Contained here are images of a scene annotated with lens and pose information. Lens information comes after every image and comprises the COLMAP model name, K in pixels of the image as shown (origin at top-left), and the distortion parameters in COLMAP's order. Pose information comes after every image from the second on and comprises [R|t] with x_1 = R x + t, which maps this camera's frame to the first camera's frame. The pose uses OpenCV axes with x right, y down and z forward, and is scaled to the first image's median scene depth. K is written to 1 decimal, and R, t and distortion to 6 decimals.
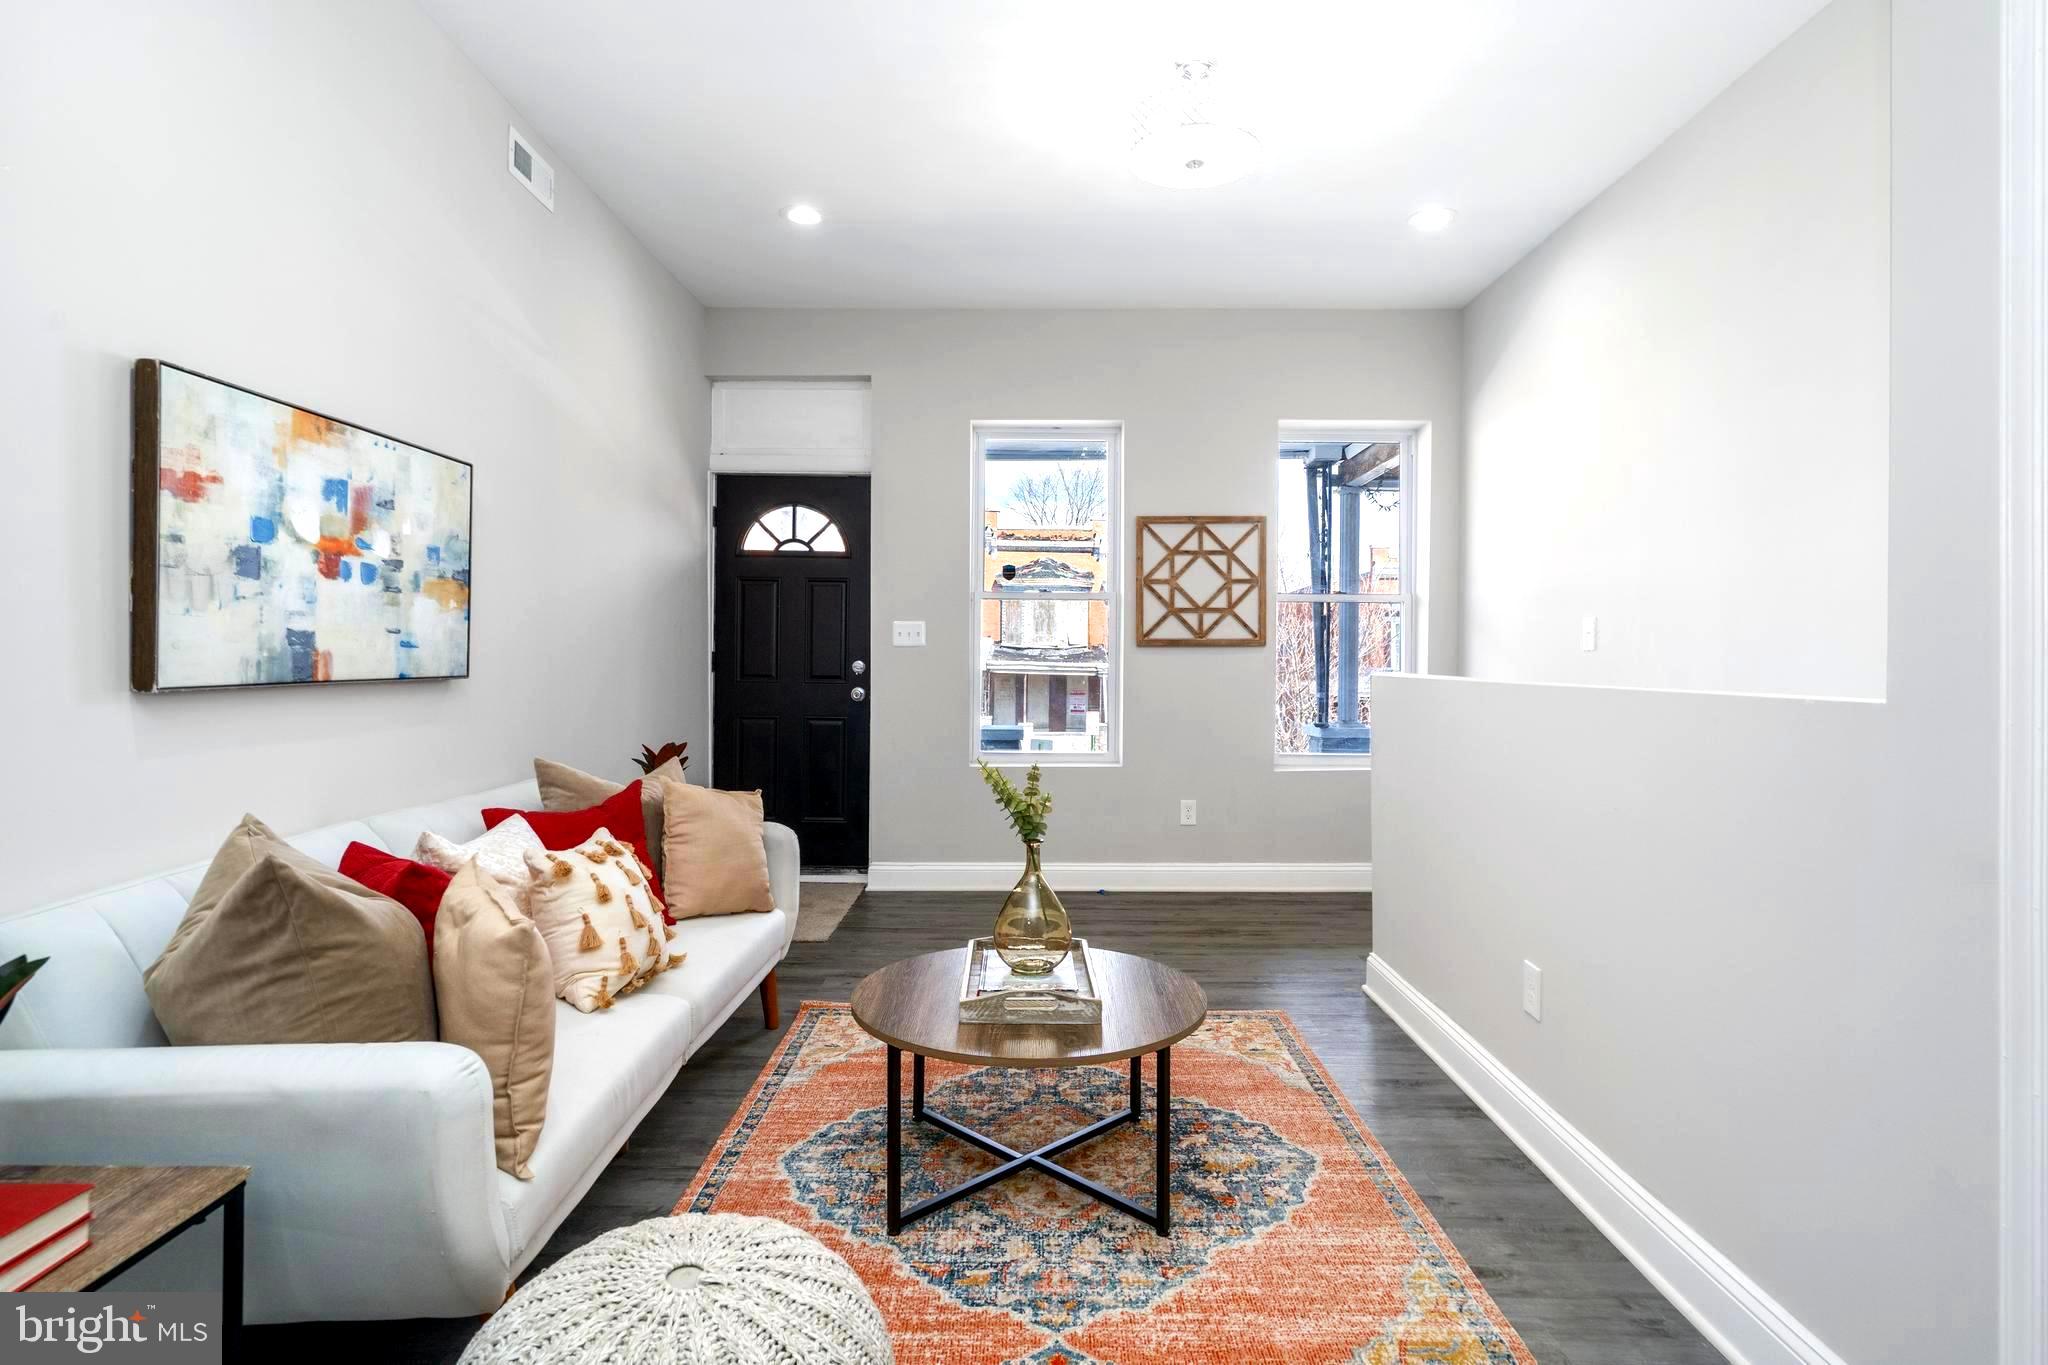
lens RADIAL K [[1060.4, 0, 1031.8], [0, 1060.4, 665.8], [0, 0, 1]] dist [0.004647, 0.001596]
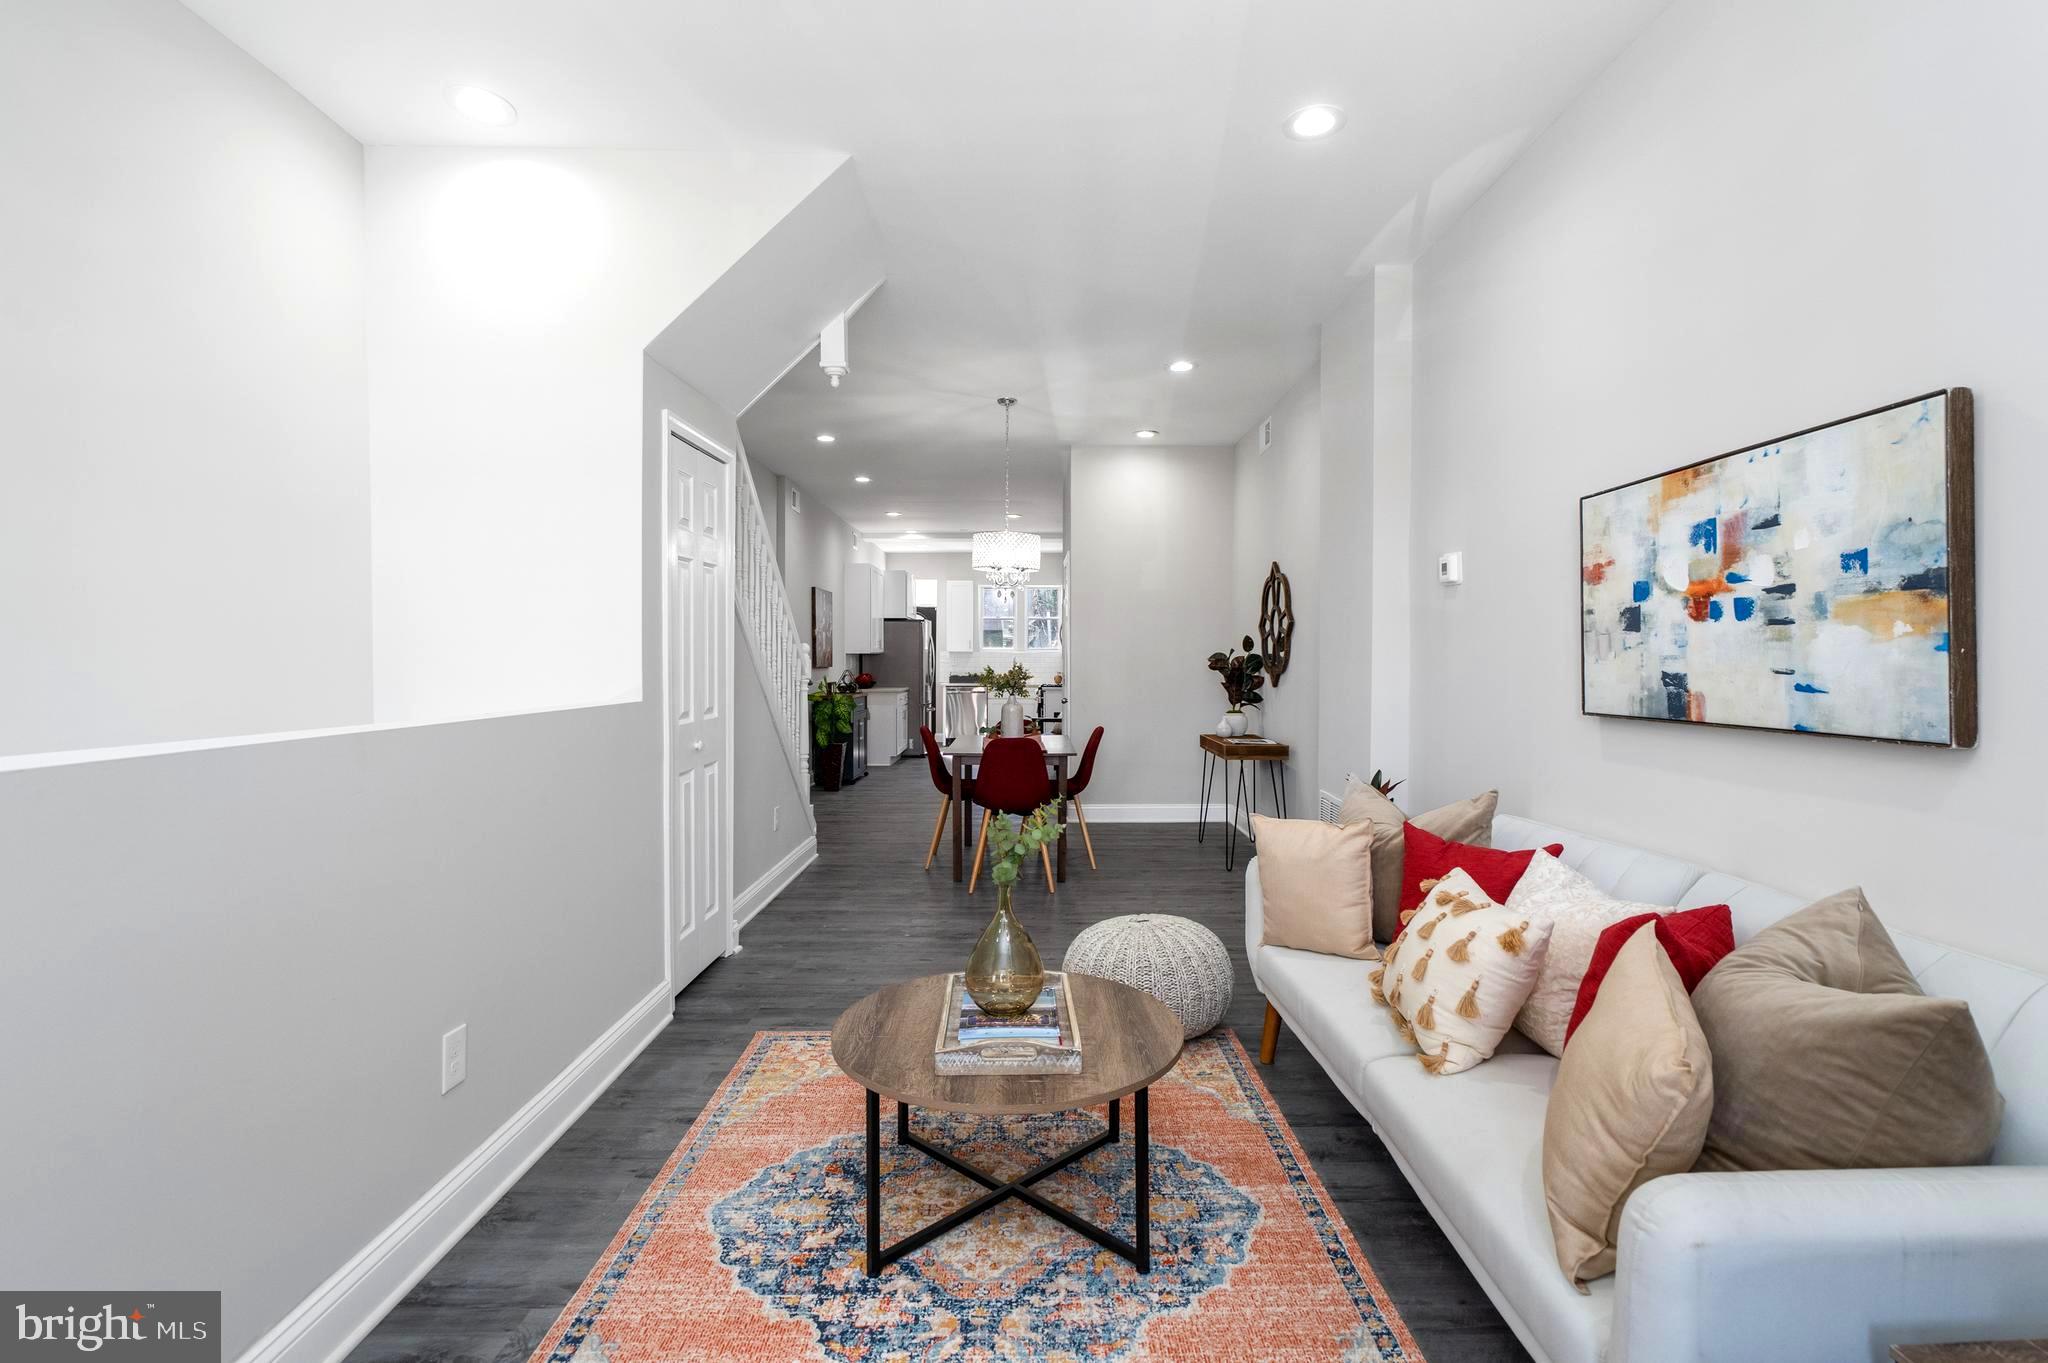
lens RADIAL K [[942.8, 0, 1035.7], [0, 942.8, 667.1], [0, 0, 1]] dist [-0.005341, -0.000173]
pose [[-0.999806, -0.007859, -0.018072, -0.008070], [-0.008146, 0.999841, 0.015836, -0.041520], [0.017944, 0.015981, -0.999711, 1.661047]]
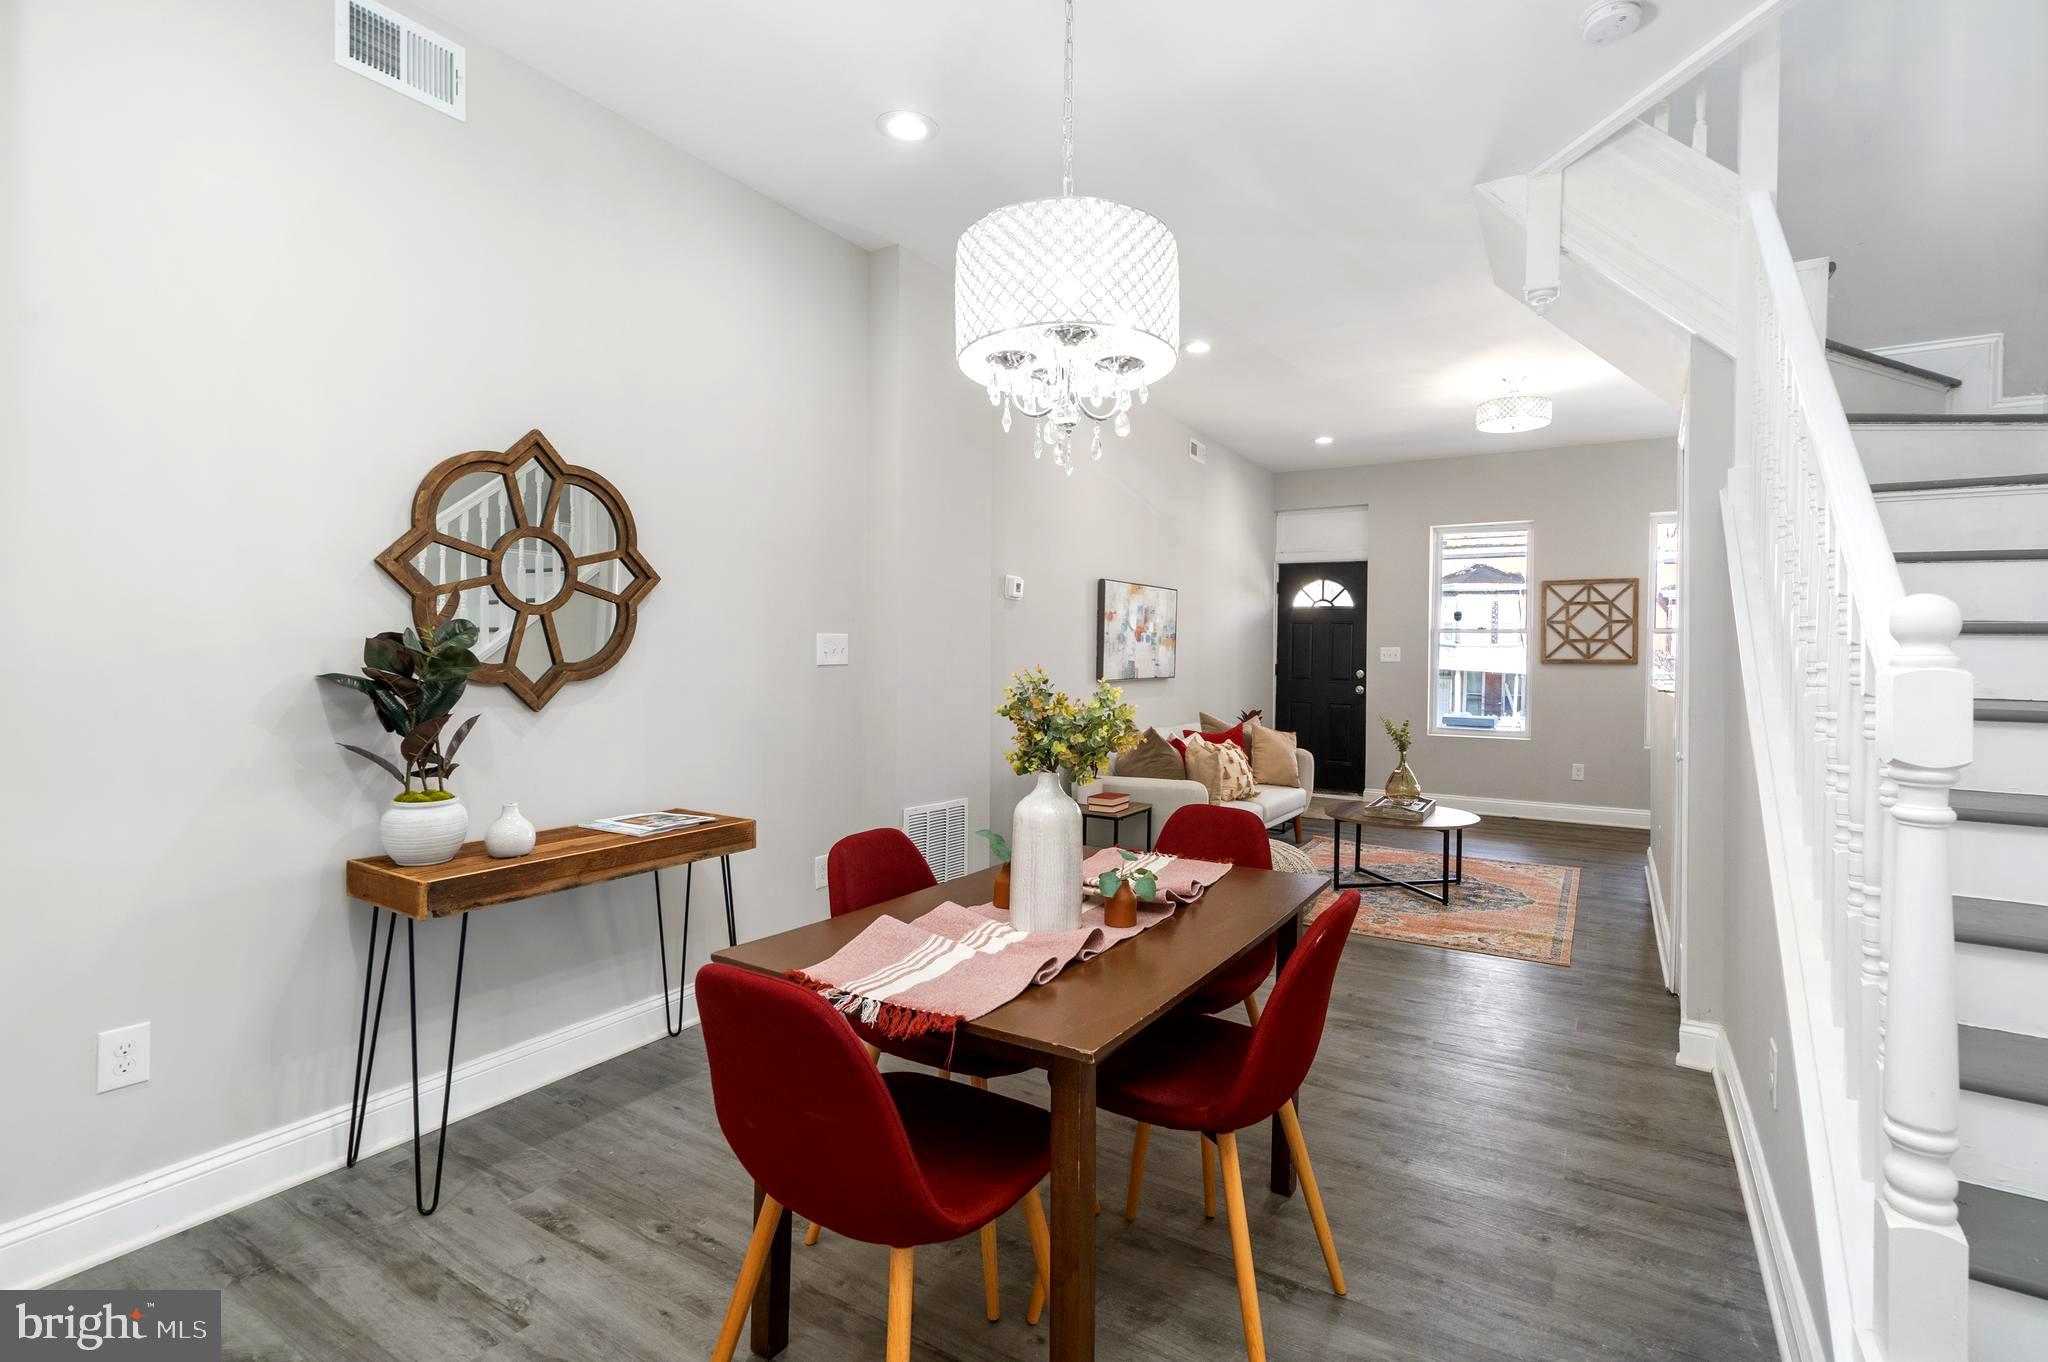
lens RADIAL K [[936.0, 0, 1037.8], [0, 936.0, 658.0], [0, 0, 1]] dist [-0.007262, 0.000117]
pose [[0.854004, 0.008022, -0.520205, 0.347615], [-0.012086, 0.999917, -0.004421, -0.022190], [0.520126, 0.010063, 0.854030, -1.091192]]
